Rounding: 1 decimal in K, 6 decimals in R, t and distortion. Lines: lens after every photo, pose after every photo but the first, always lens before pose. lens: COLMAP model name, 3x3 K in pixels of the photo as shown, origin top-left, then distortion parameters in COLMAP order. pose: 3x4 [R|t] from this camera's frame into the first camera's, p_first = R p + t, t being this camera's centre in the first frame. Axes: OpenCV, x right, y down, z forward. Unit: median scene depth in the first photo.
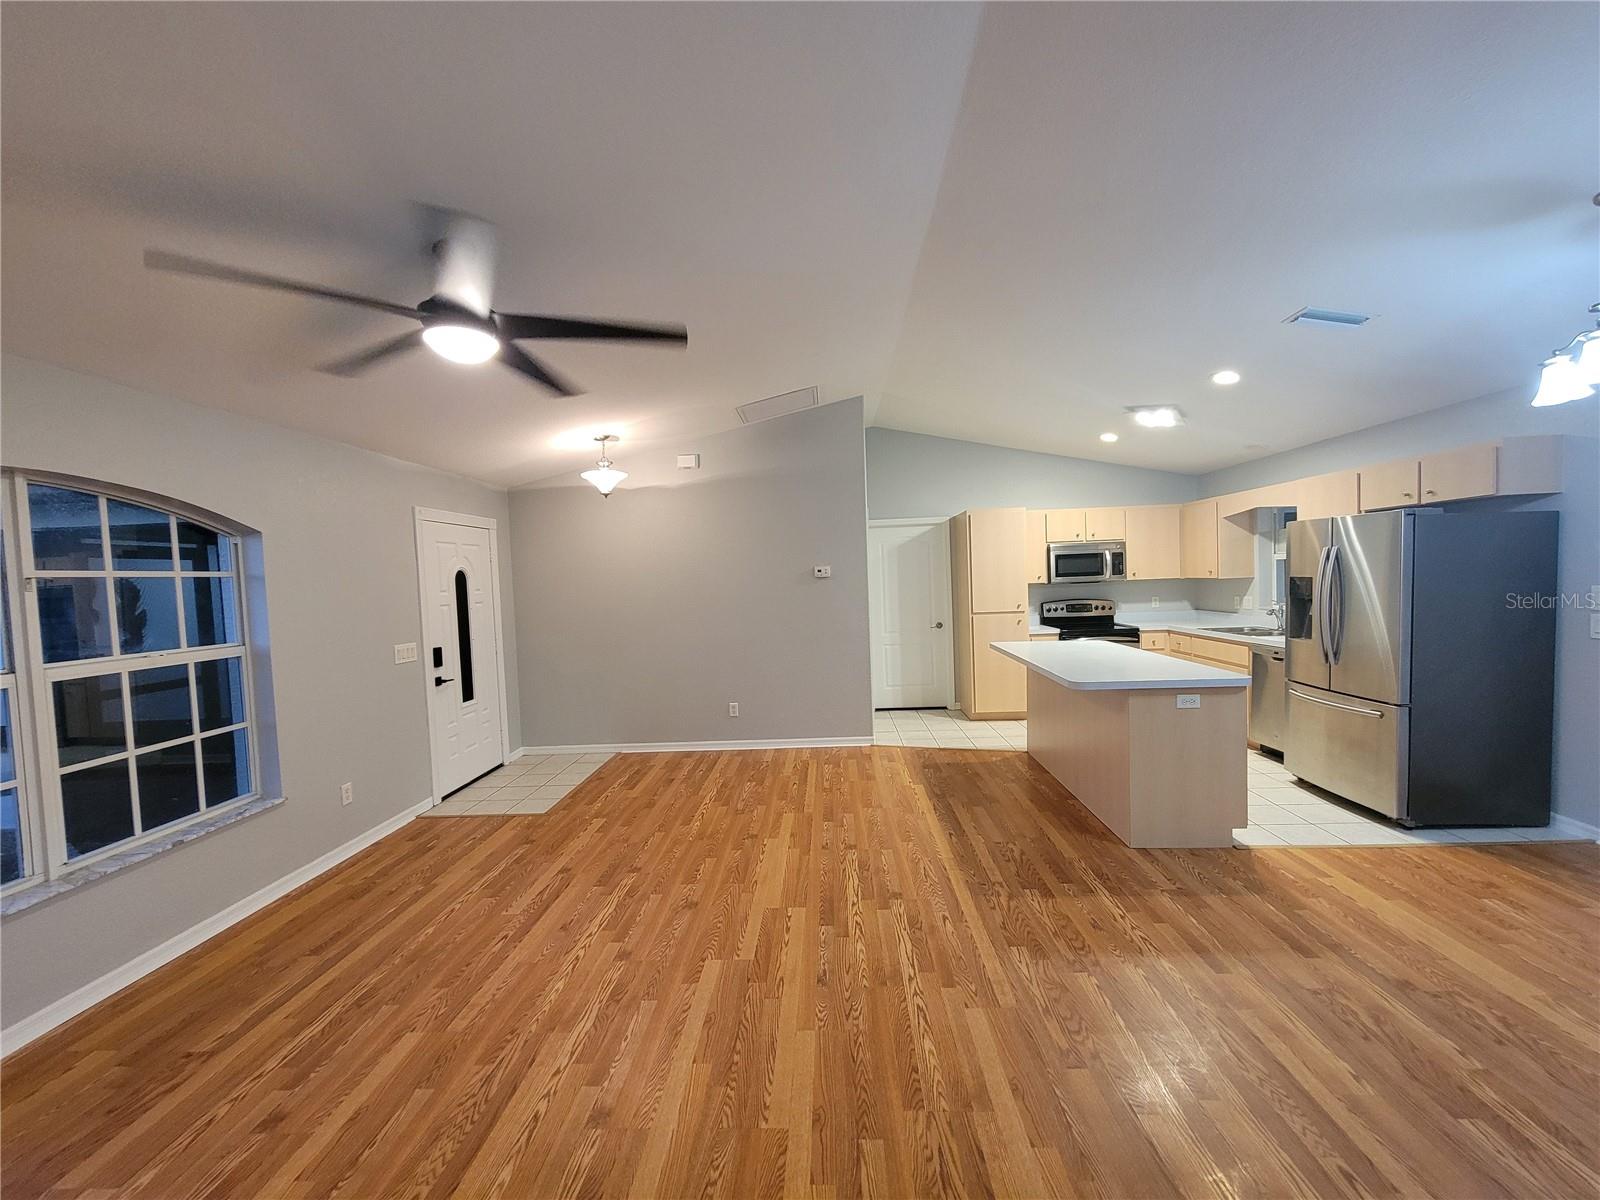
lens RADIAL K [[651.9, 0, 802.8], [0, 651.9, 606.1], [0, 0, 1]] dist [0.003120, -0.000695]
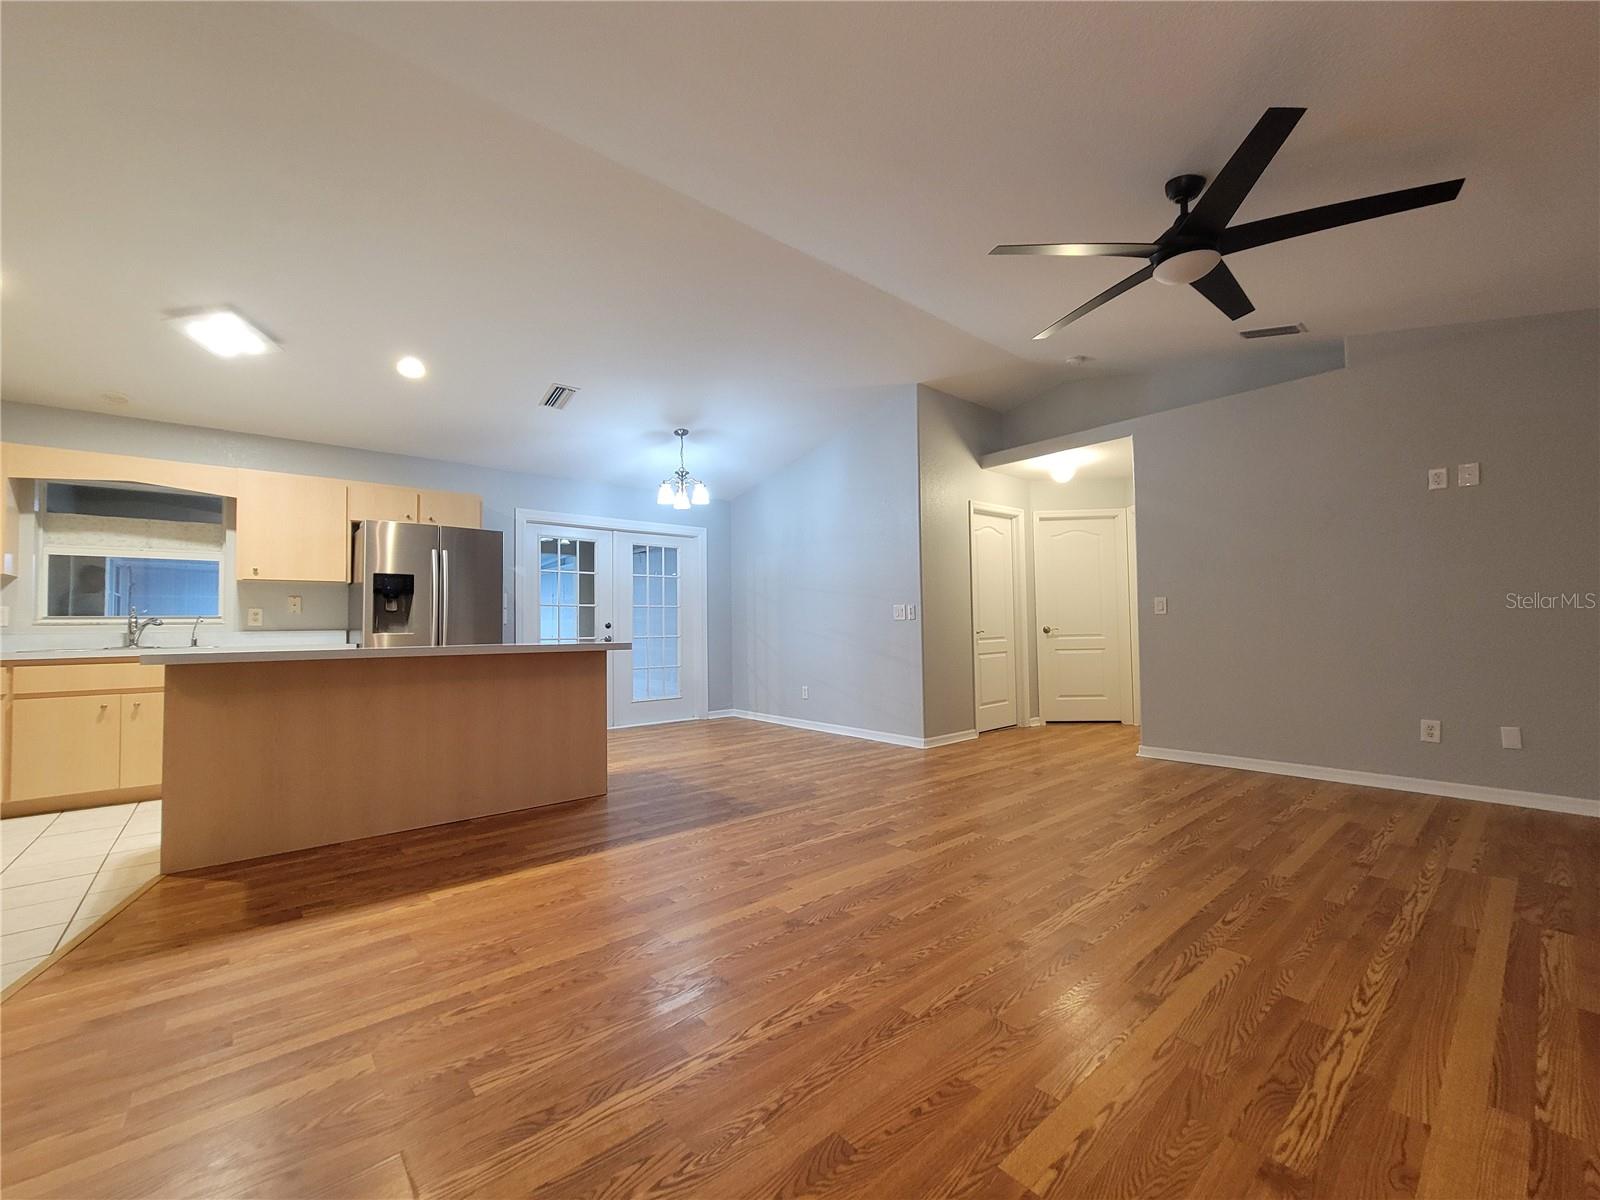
lens RADIAL K [[651.9, 0, 803.3], [0, 651.9, 604.8], [0, 0, 1]] dist [0.003120, -0.000695]
pose [[-0.686383, 0.072275, 0.723640, -0.558822], [0.072059, 0.996912, -0.031219, 0.104467], [-0.723662, 0.030717, -0.689471, 1.501645]]
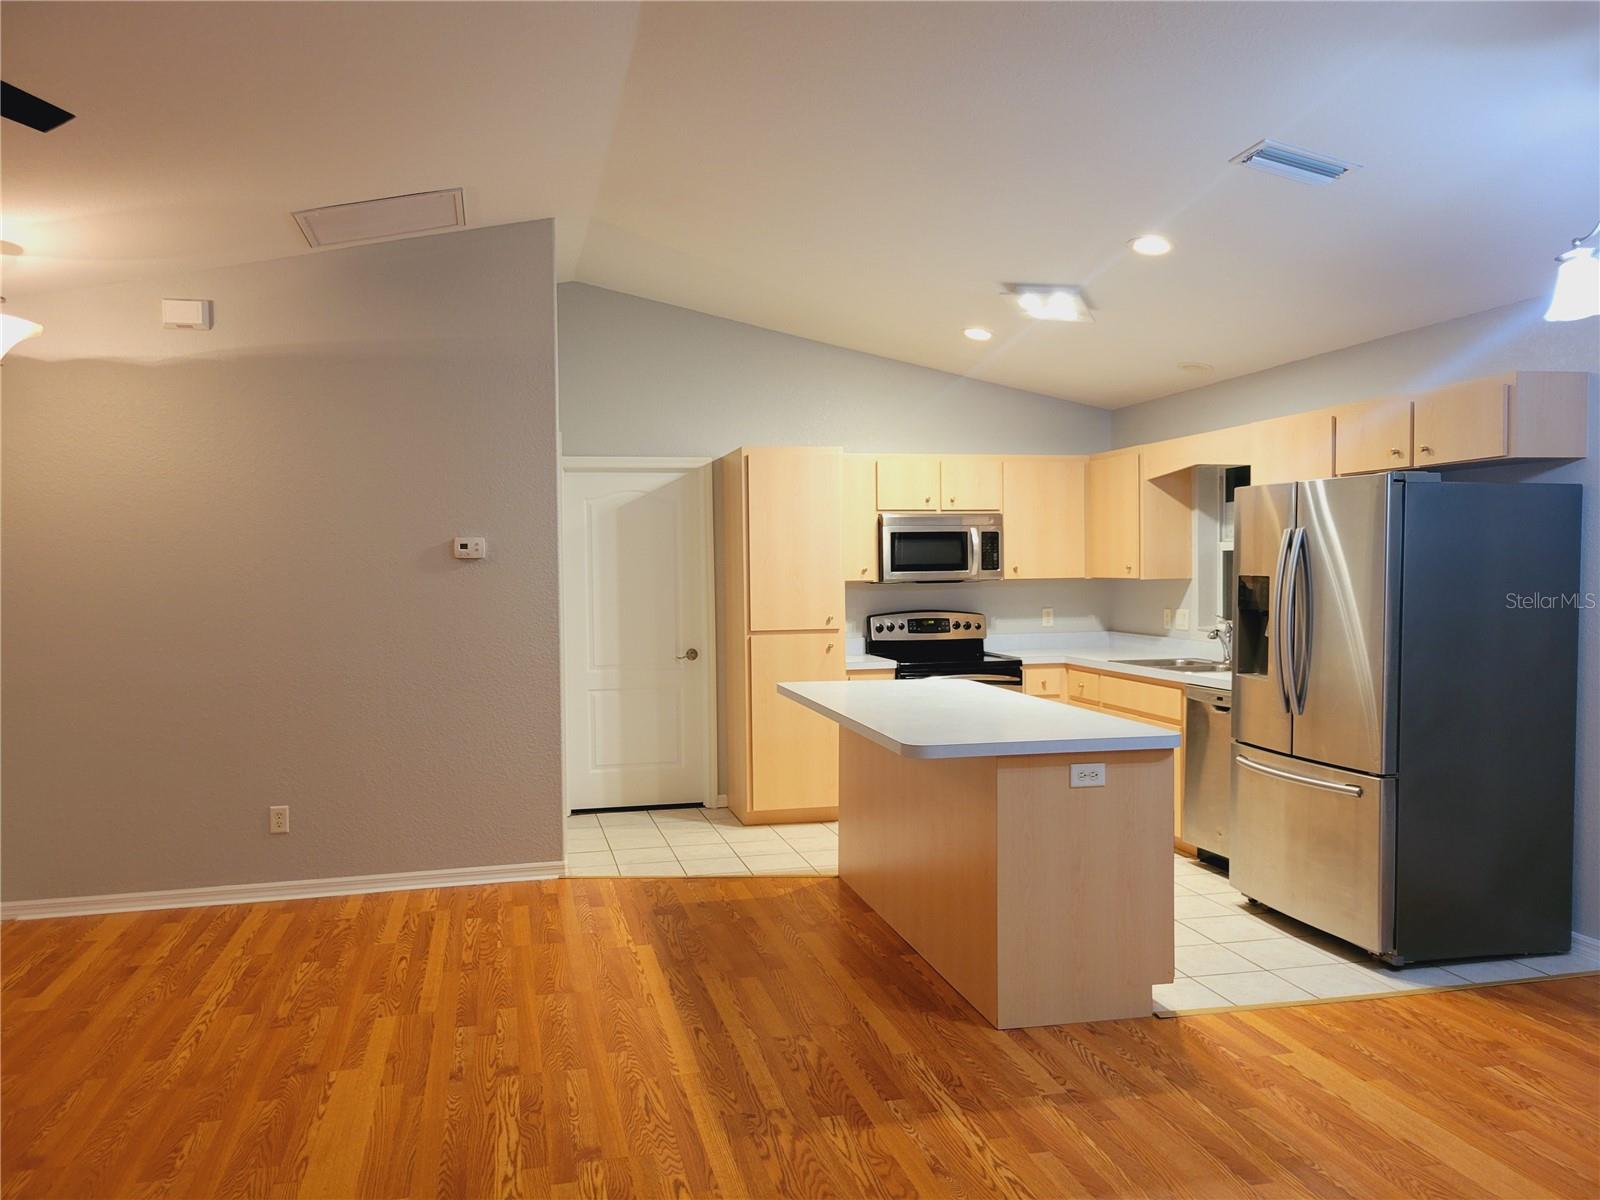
lens RADIAL K [[1204.6, 0, 785.1], [0, 1204.6, 611.5], [0, 0, 1]] dist [0.050046, -0.029079]
pose [[0.962304, 0.016093, 0.271499, 0.018118], [-0.012652, 0.999816, -0.014421, 0.014661], [-0.271681, 0.010443, 0.962331, 0.003918]]
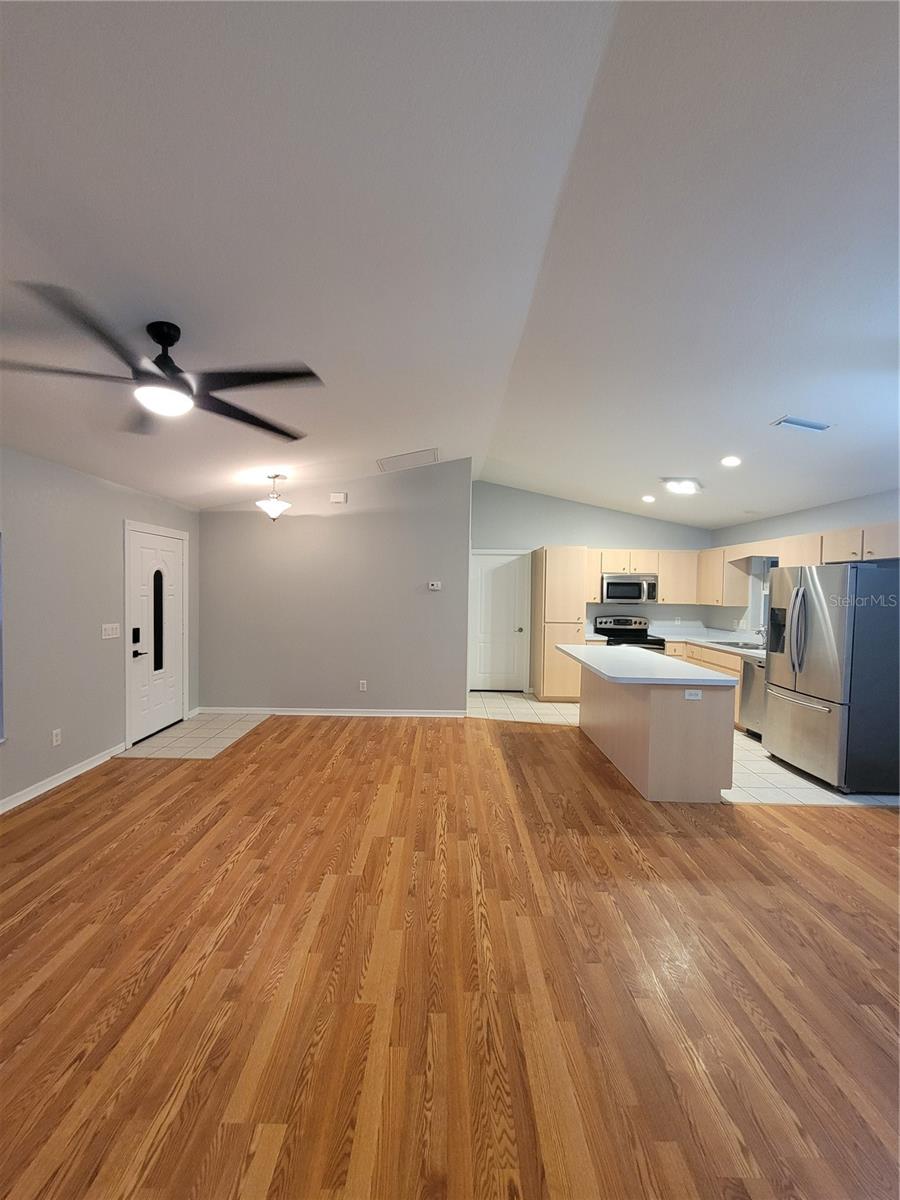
lens RADIAL K [[488.9, 0, 444.5], [0, 488.9, 602.0], [0, 0, 1]] dist [0.003120, -0.000695]
pose [[0.997798, 0.051971, 0.041209, 0.016785], [-0.051236, 0.998512, -0.018694, -0.002255], [-0.042119, 0.016541, 0.998976, -0.007414]]
